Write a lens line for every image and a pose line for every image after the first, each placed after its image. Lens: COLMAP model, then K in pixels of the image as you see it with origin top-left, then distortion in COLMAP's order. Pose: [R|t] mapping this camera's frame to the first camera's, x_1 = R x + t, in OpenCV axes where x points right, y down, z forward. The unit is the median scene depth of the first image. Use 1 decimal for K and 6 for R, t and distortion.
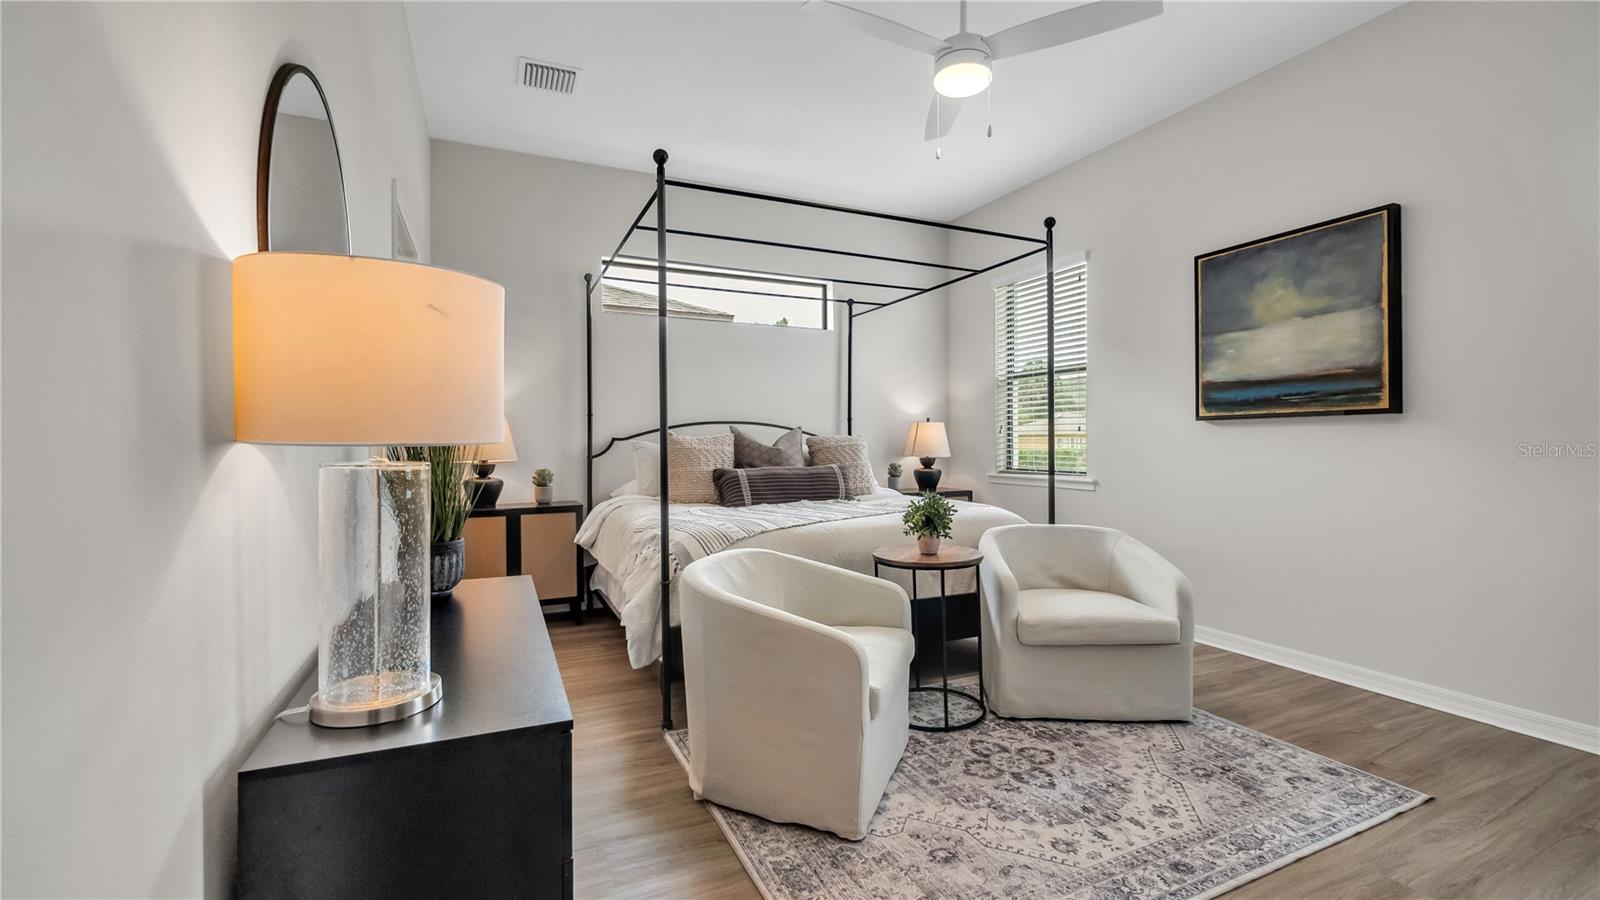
lens RADIAL K [[668.5, 0, 800.0], [0, 668.5, 450.0], [0, 0, 1]] dist [0.000120, 0.000044]
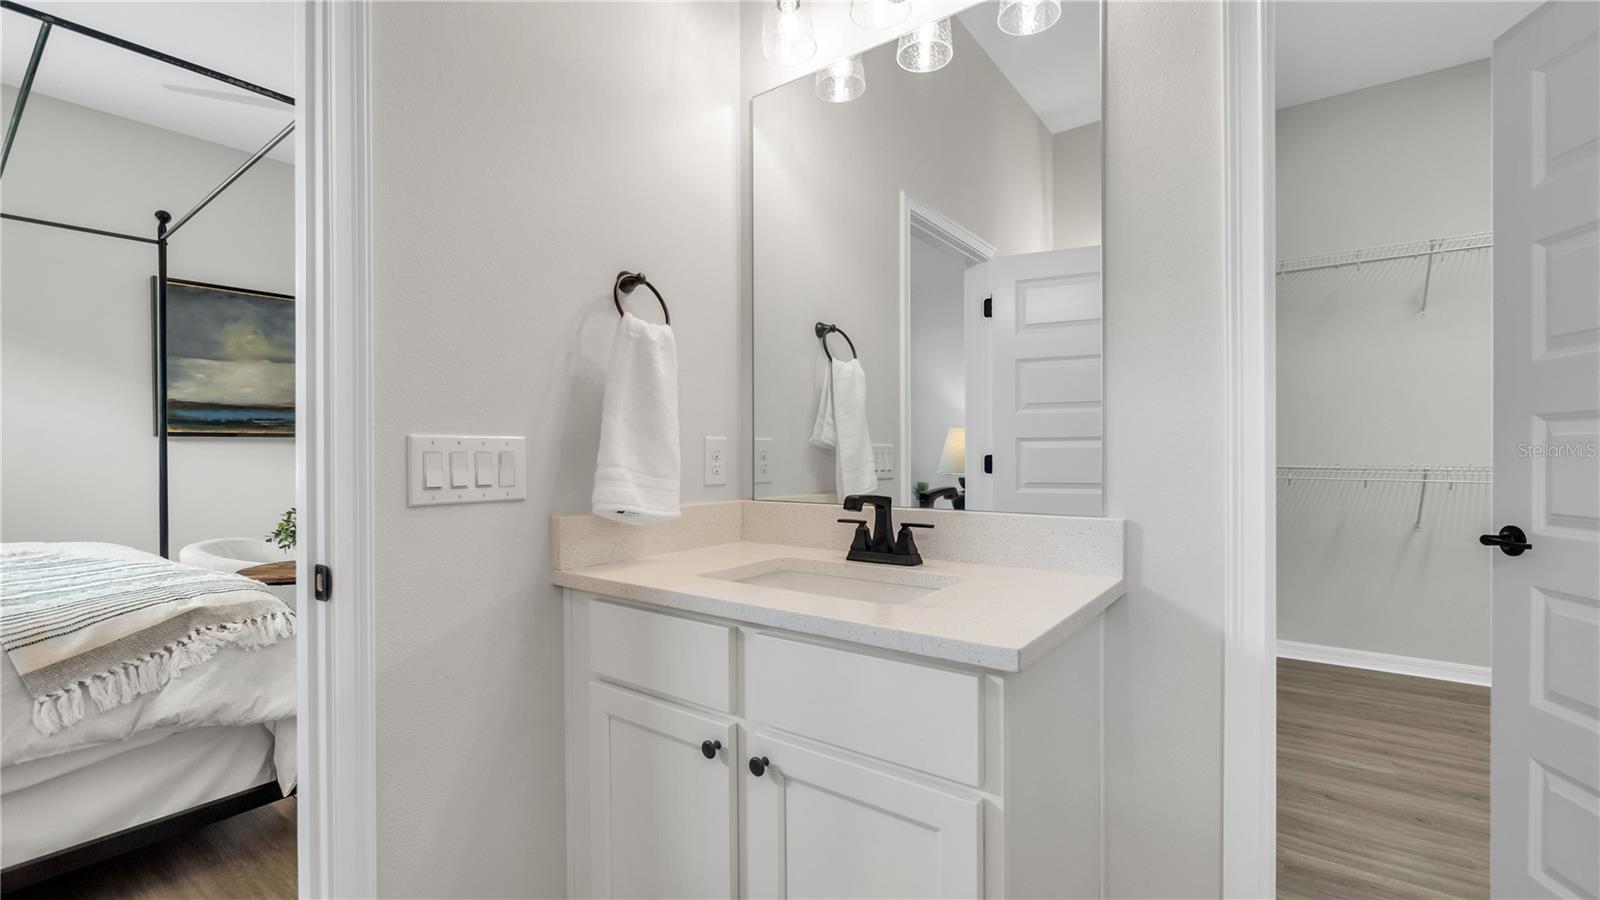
lens RADIAL K [[674.0, 0, 802.4], [0, 674.0, 437.7], [0, 0, 1]] dist [-0.000682, -0.000006]
pose [[-0.480278, 0.019824, 0.876892, -1.135889], [0.013292, 0.999794, -0.015322, -0.018406], [-0.877015, 0.004297, -0.480443, 0.907455]]
